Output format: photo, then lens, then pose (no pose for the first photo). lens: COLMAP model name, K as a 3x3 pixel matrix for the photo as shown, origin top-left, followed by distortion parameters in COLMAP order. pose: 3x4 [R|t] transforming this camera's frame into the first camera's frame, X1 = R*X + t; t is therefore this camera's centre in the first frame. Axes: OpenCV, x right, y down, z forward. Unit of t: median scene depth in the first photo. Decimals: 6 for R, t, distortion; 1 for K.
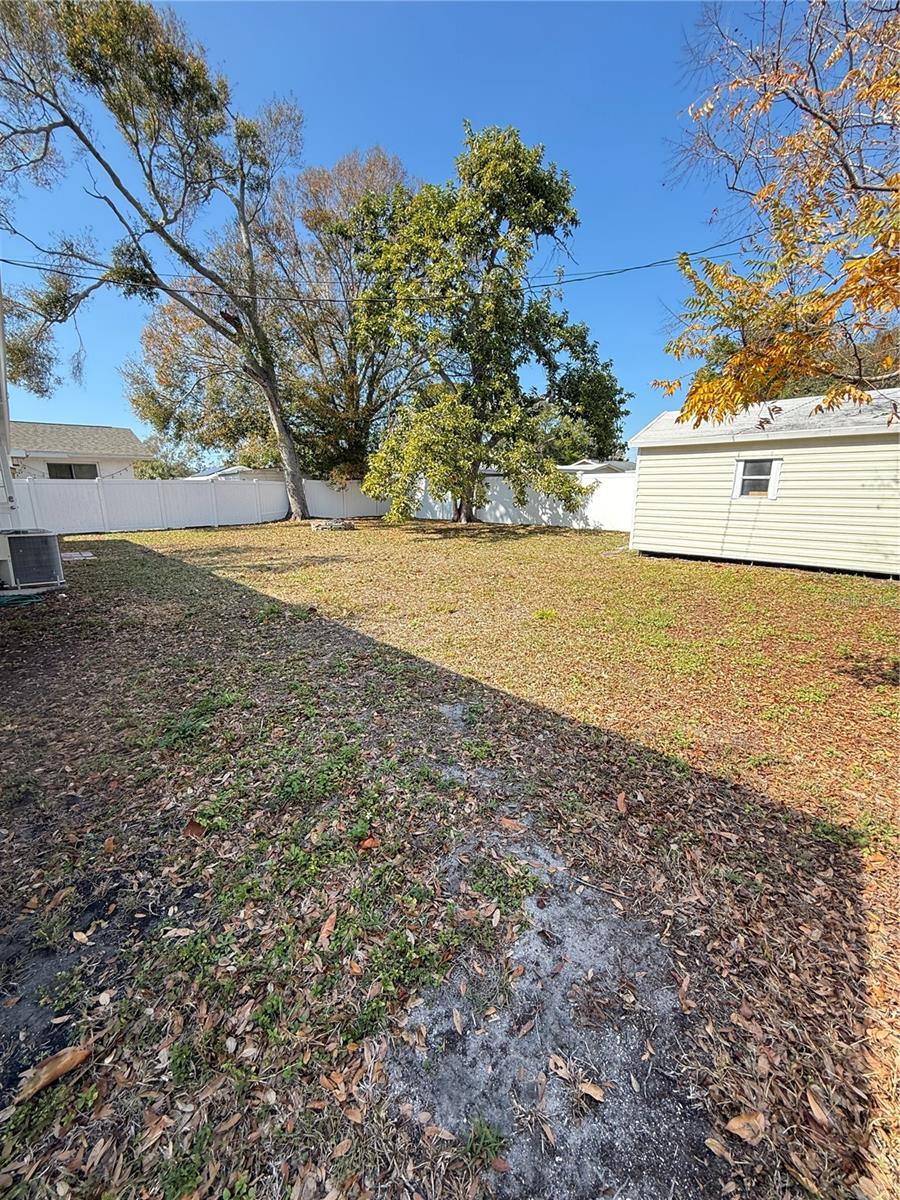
lens RADIAL K [[483.6, 0, 450.0], [0, 483.6, 600.0], [0, 0, 1]] dist [0.015239, -0.013924]
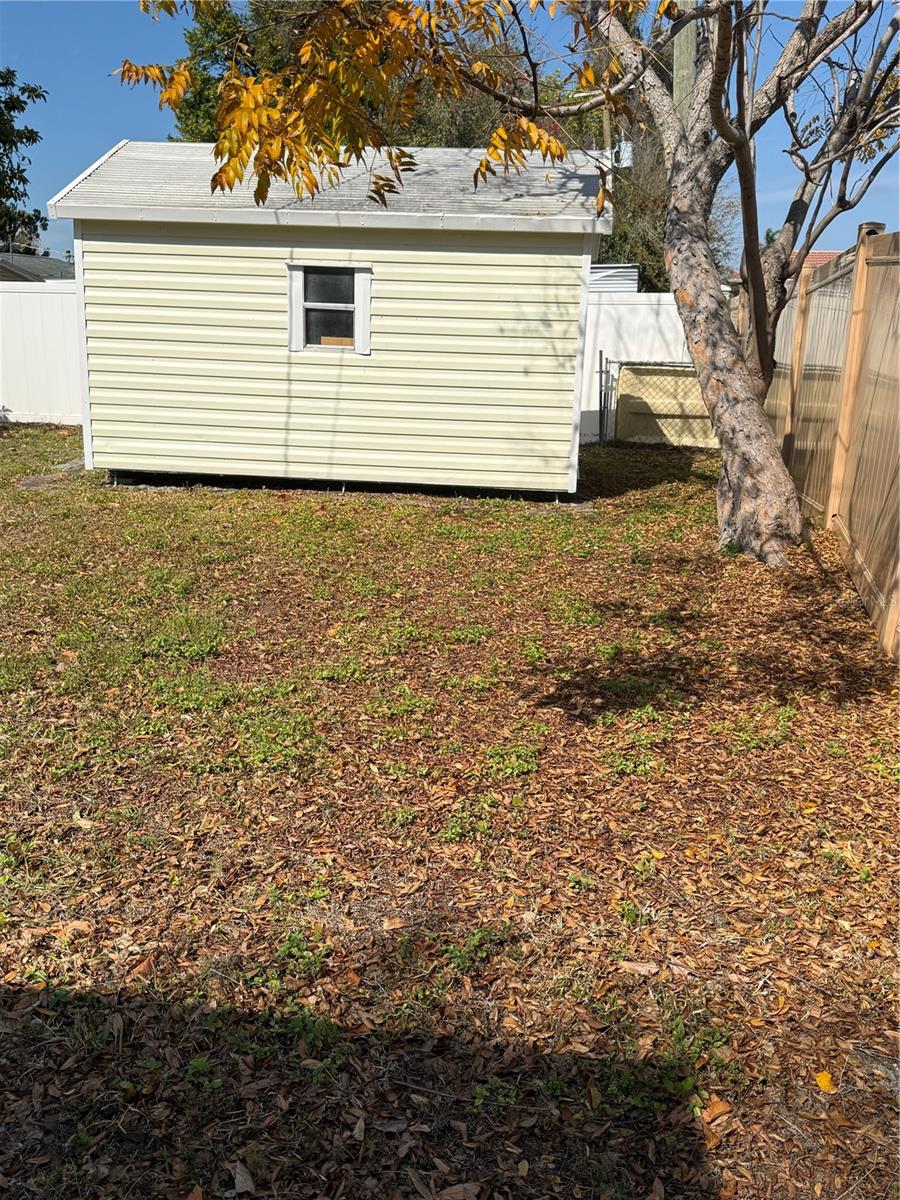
lens RADIAL K [[1124.2, 0, 456.2], [0, 1124.2, 599.8], [0, 0, 1]] dist [0.190356, -0.420368]
pose [[0.782945, -0.118831, 0.610636, 0.027606], [0.111471, 0.992498, 0.050216, -0.021617], [-0.612022, 0.028751, 0.790318, 0.121344]]
